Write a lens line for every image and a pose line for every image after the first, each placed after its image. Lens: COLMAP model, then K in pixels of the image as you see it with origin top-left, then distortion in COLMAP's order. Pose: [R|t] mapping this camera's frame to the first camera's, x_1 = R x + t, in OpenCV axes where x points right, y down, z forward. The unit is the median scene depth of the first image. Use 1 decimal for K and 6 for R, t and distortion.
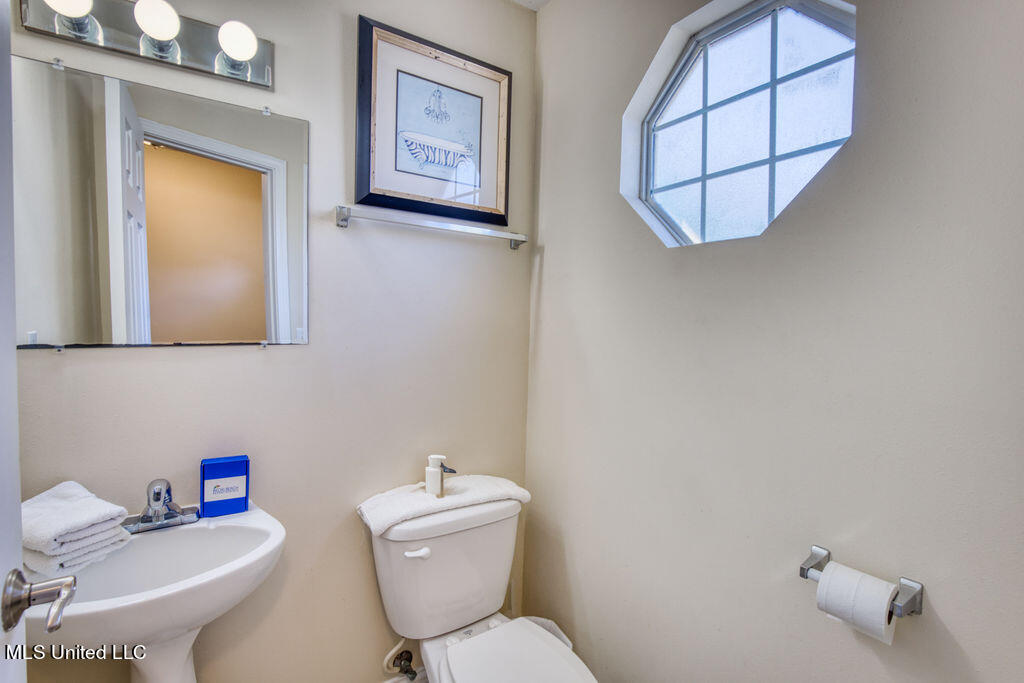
lens RADIAL K [[473.7, 0, 515.3], [0, 473.7, 347.4], [0, 0, 1]] dist [-0.037208, 0.005876]
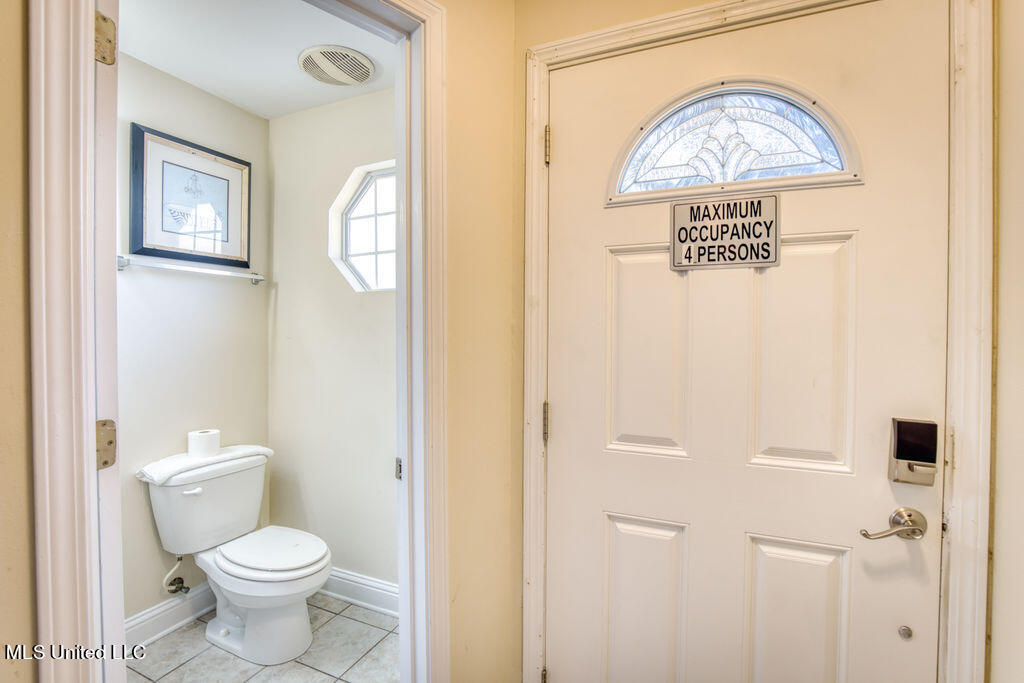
lens RADIAL K [[473.7, 0, 515.6], [0, 473.7, 339.3], [0, 0, 1]] dist [-0.037208, 0.005876]
pose [[0.863506, -0.025044, 0.503716, -0.046762], [0.043473, 0.998745, -0.024868, 0.030547], [-0.502461, 0.043372, 0.863511, -0.721050]]
